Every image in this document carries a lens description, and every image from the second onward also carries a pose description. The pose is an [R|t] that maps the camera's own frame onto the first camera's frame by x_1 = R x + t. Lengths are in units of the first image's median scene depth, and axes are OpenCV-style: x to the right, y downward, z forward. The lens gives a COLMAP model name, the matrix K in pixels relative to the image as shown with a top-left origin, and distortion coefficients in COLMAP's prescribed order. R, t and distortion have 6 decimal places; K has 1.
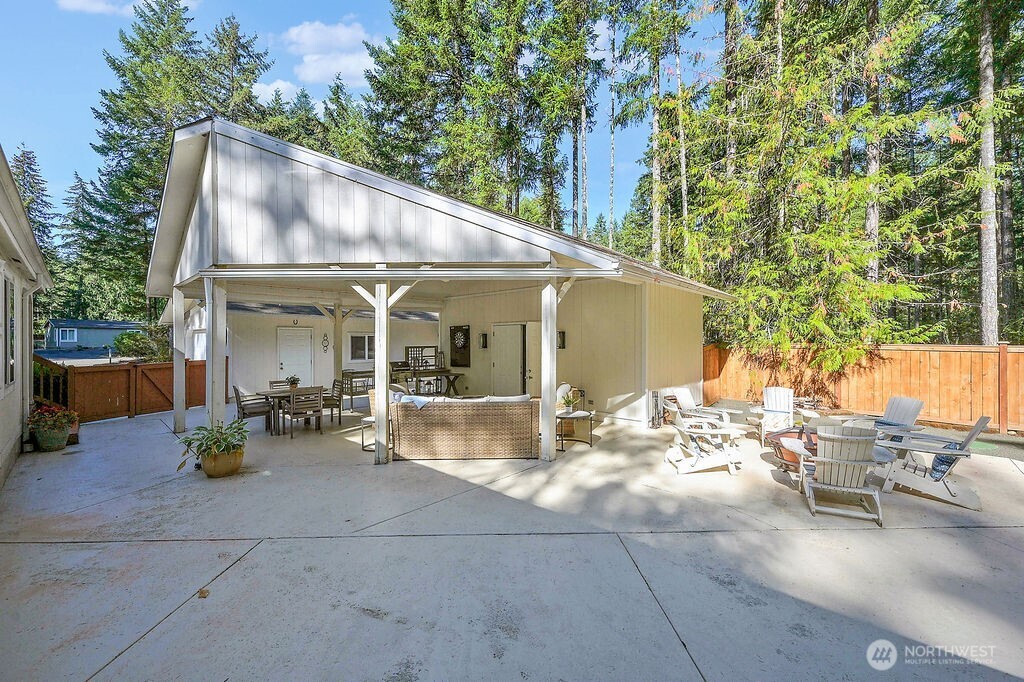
lens RADIAL K [[405.3, 0, 512.0], [0, 405.3, 341.0], [0, 0, 1]] dist [0.007242, 0.000364]
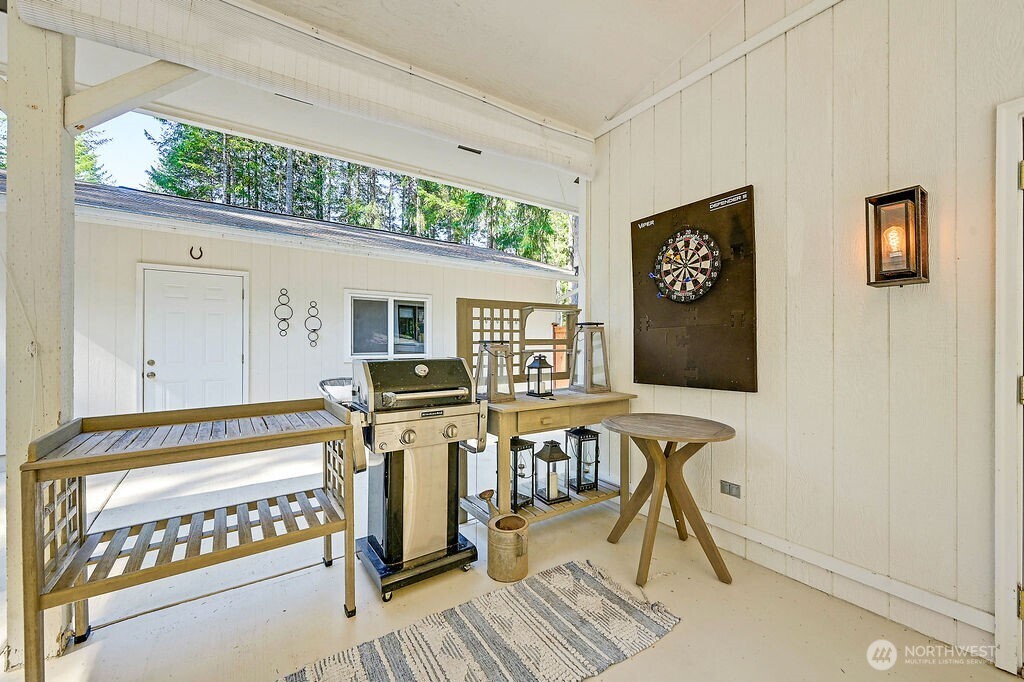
lens RADIAL K [[405.3, 0, 512.0], [0, 405.3, 341.0], [0, 0, 1]] dist [0.007242, 0.000364]
pose [[0.976408, 0.003052, -0.215911, -0.175524], [-0.003866, 0.999987, -0.003348, 0.039943], [0.215898, 0.004103, 0.976407, 0.758880]]
